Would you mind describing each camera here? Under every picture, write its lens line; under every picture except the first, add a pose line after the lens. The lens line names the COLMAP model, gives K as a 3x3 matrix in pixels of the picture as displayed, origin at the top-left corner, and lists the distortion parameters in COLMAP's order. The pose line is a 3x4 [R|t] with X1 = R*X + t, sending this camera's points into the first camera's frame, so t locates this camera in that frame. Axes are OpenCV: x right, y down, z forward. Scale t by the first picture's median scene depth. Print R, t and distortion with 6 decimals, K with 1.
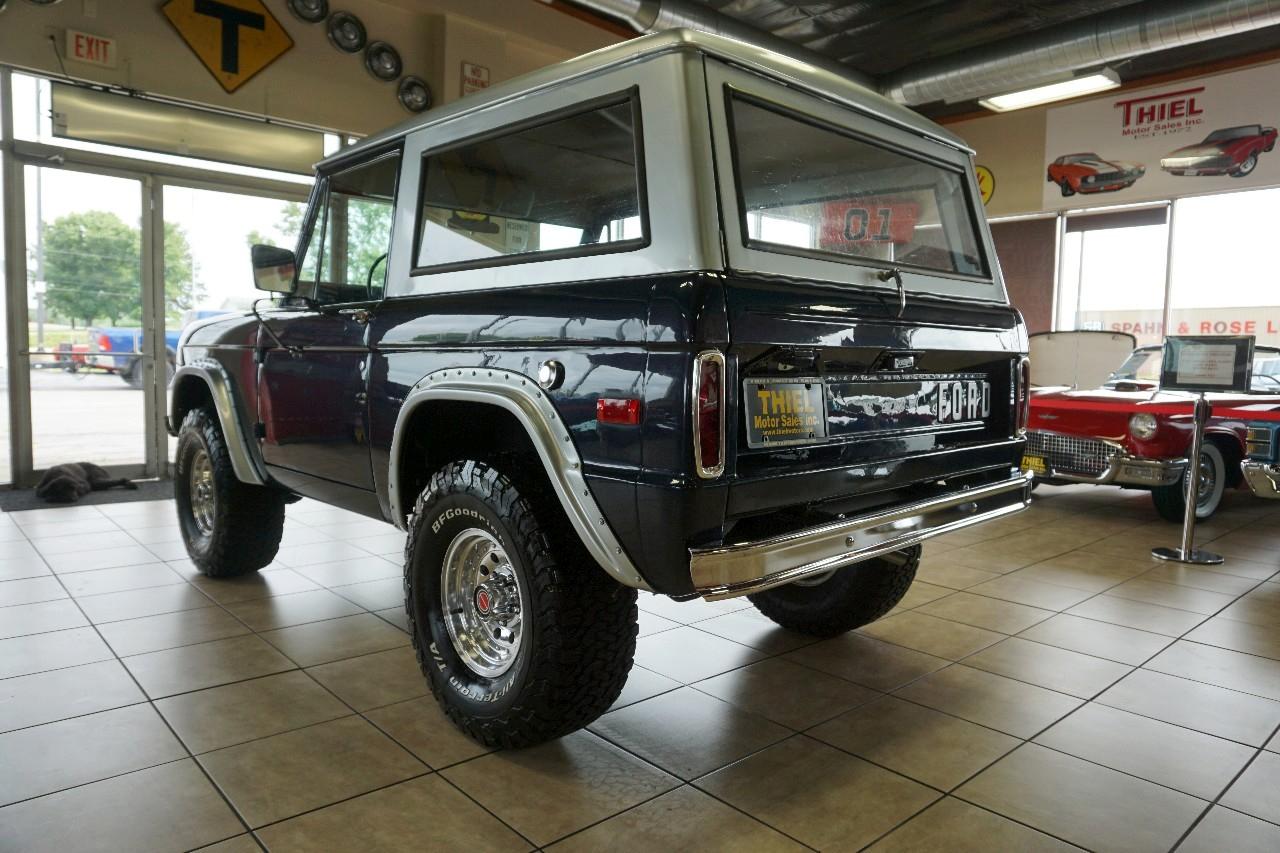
lens RADIAL K [[853.9, 0, 635.8], [0, 853.9, 420.7], [0, 0, 1]] dist [-0.042326, 0.033866]
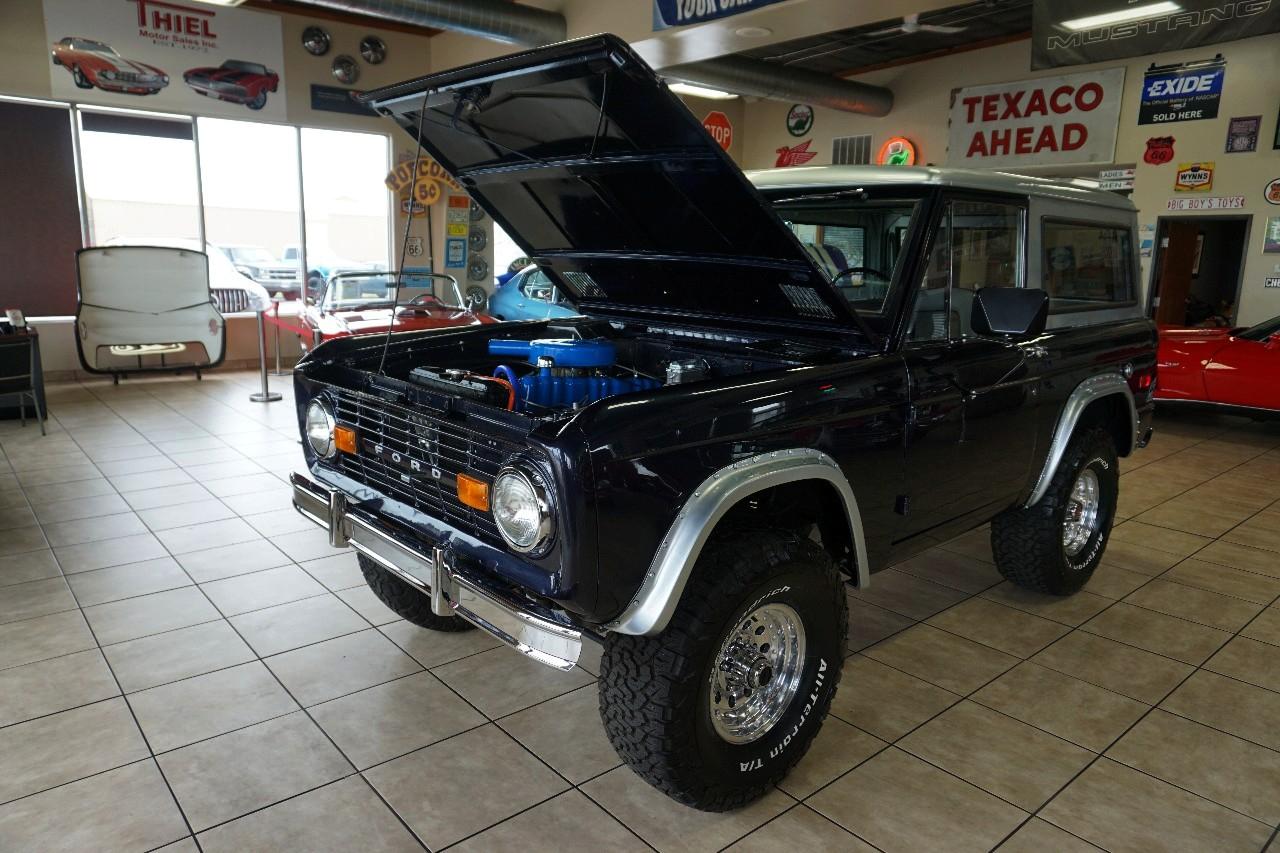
lens RADIAL K [[853.9, 0, 636.4], [0, 853.9, 425.9], [0, 0, 1]] dist [-0.042326, 0.033866]
pose [[0.020937, -0.221297, 0.974982, -0.709193], [0.055608, 0.973944, 0.219867, -0.146192], [-0.998233, 0.049614, 0.032698, 0.717951]]
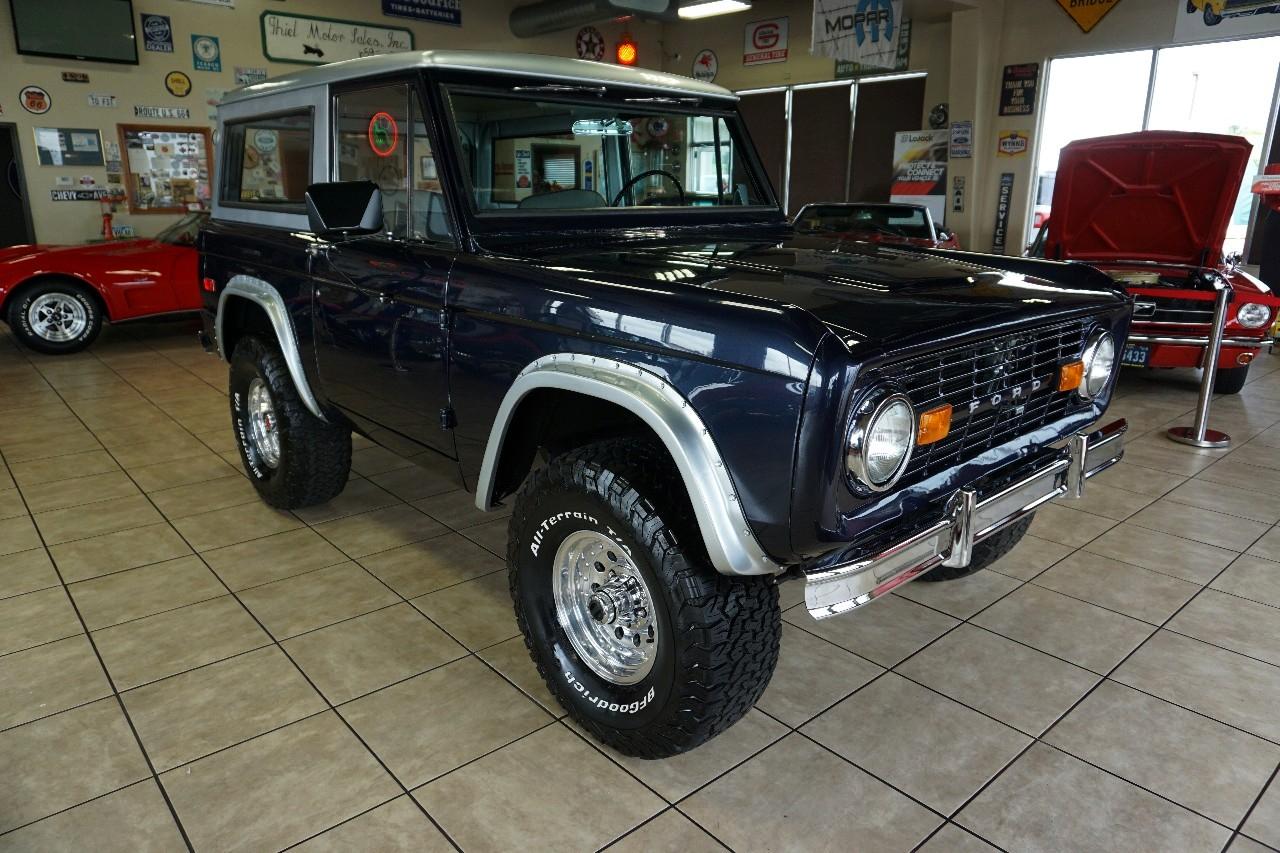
lens RADIAL K [[853.9, 0, 628.6], [0, 853.9, 425.5], [0, 0, 1]] dist [-0.042326, 0.033866]
pose [[-0.999398, -0.033006, 0.010642, -0.147661], [-0.027477, 0.940858, 0.337686, -0.150220], [-0.021159, 0.337191, -0.941199, 1.198684]]
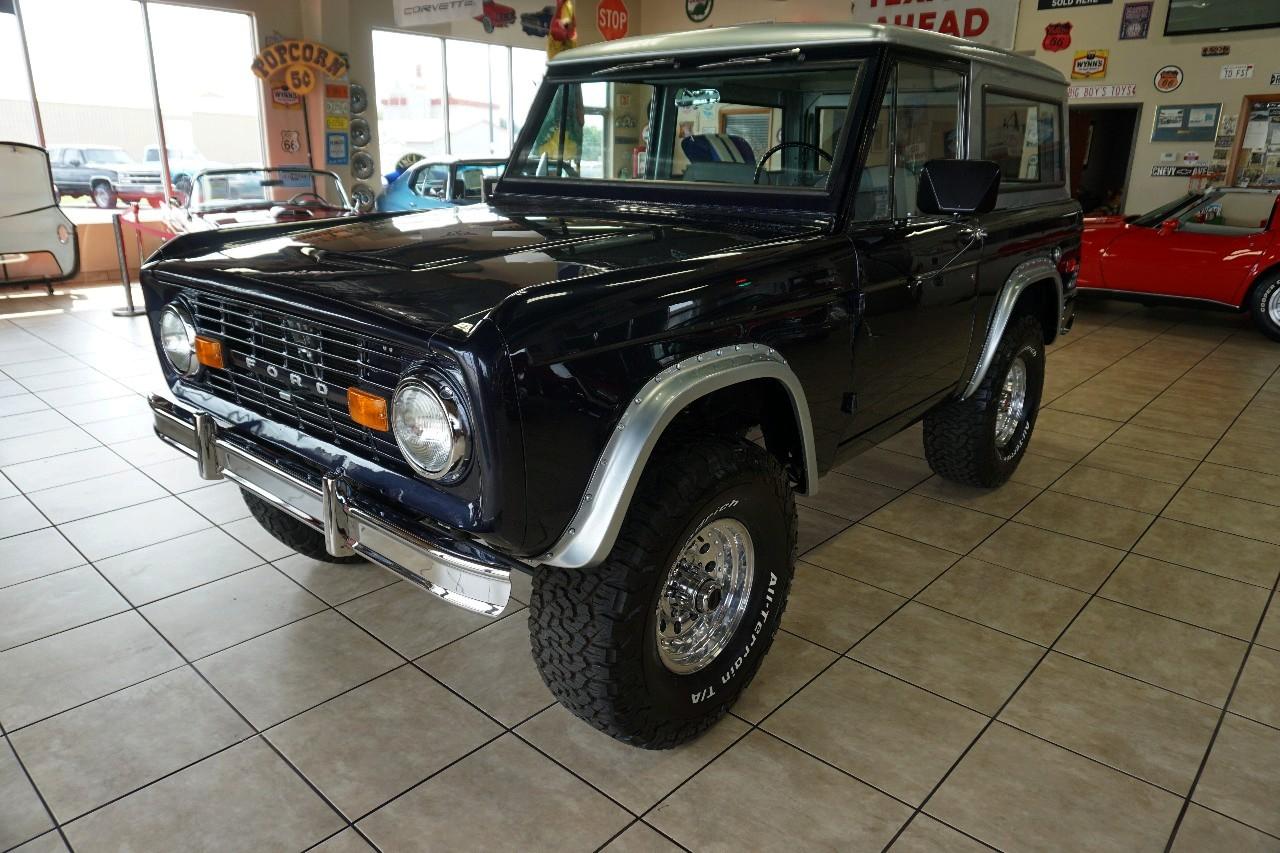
lens RADIAL K [[853.9, 0, 641.1], [0, 853.9, 412.8], [0, 0, 1]] dist [-0.042326, 0.033866]
pose [[-0.103622, -0.313353, 0.943966, -0.659040], [0.060068, 0.945371, 0.320413, -0.133087], [-0.992801, 0.089904, -0.079139, 0.729668]]
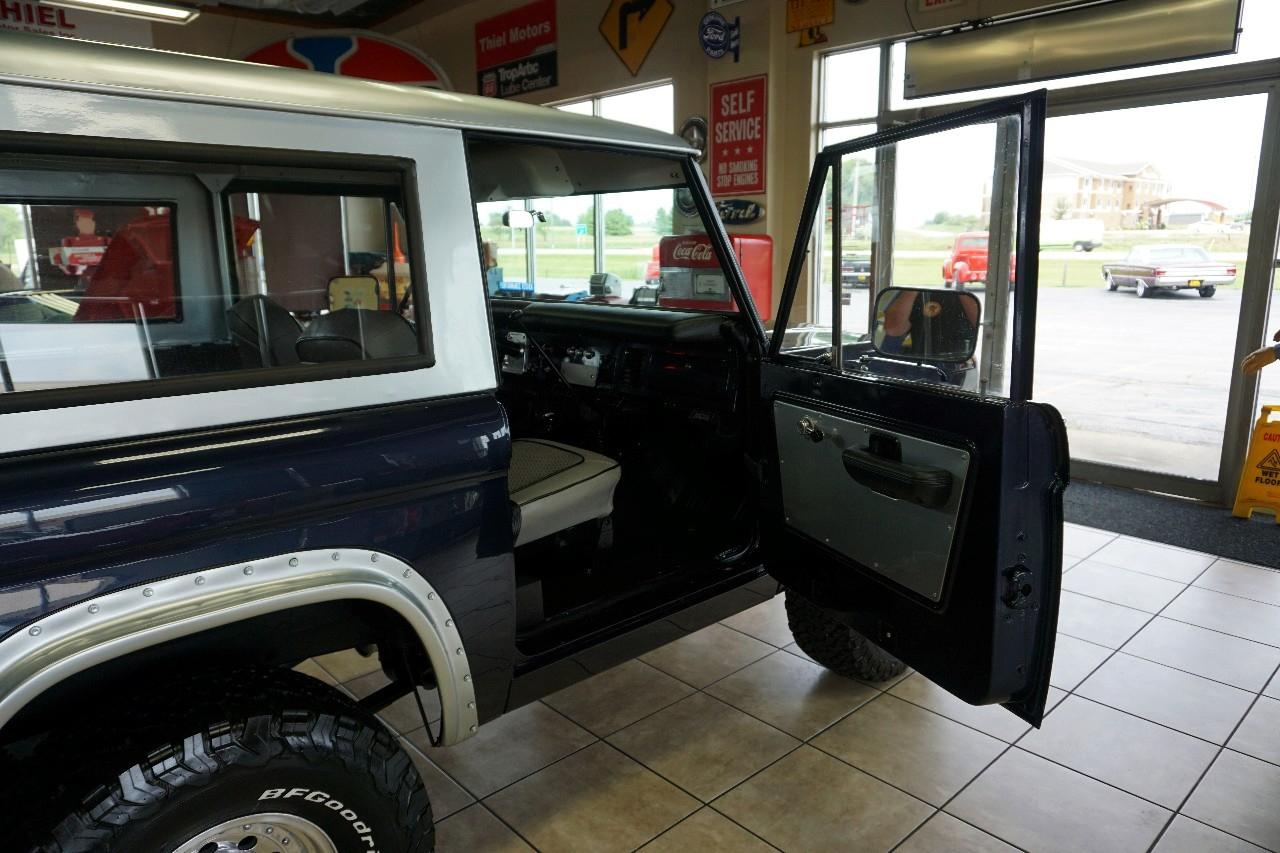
lens RADIAL K [[853.9, 0, 635.6], [0, 853.9, 419.9], [0, 0, 1]] dist [-0.042326, 0.033866]
pose [[0.012714, 0.175508, -0.984396, 0.355914], [-0.065283, 0.982521, 0.174330, -0.123150], [0.997786, 0.062048, 0.023949, 0.698331]]
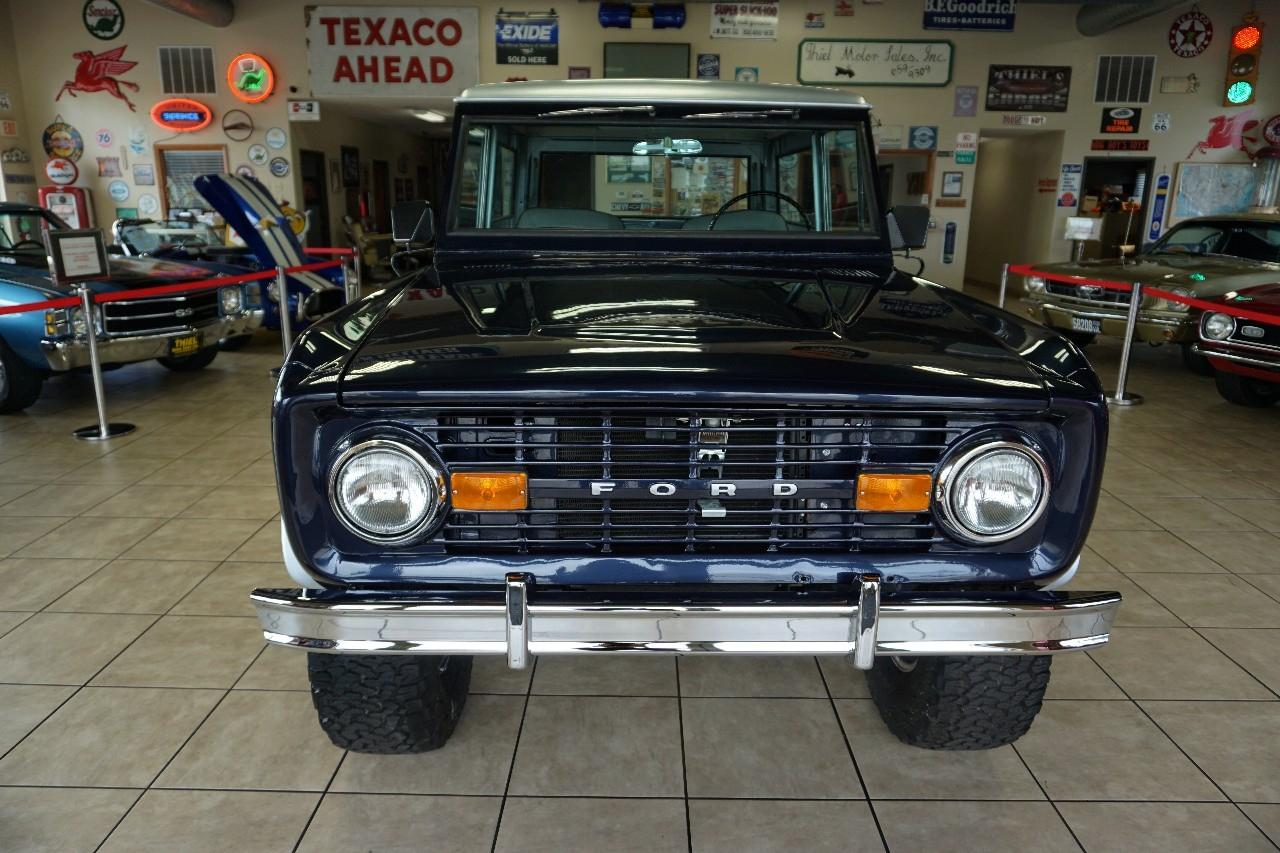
lens RADIAL K [[853.9, 0, 631.0], [0, 853.9, 421.6], [0, 0, 1]] dist [-0.042326, 0.033866]
pose [[-0.736298, -0.201278, 0.646028, -0.467598], [0.022702, 0.946849, 0.320876, -0.154710], [-0.676276, 0.250926, -0.692594, 1.049908]]
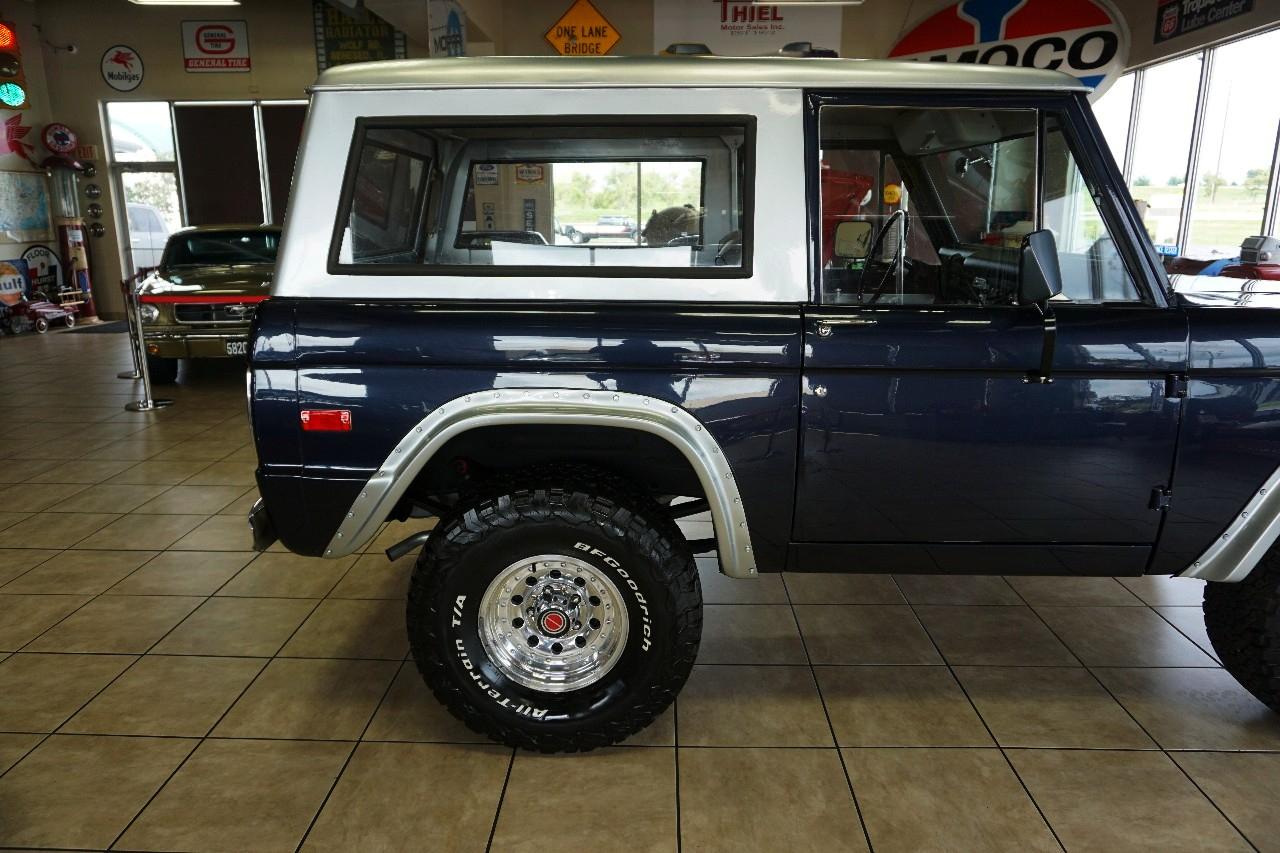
lens RADIAL K [[853.9, 0, 643.8], [0, 853.9, 418.8], [0, 0, 1]] dist [-0.042326, 0.033866]
pose [[-0.683928, 0.149928, -0.713978, 0.373867], [-0.067458, 0.961467, 0.266517, -0.123096], [0.726424, 0.230442, -0.647460, 0.855990]]
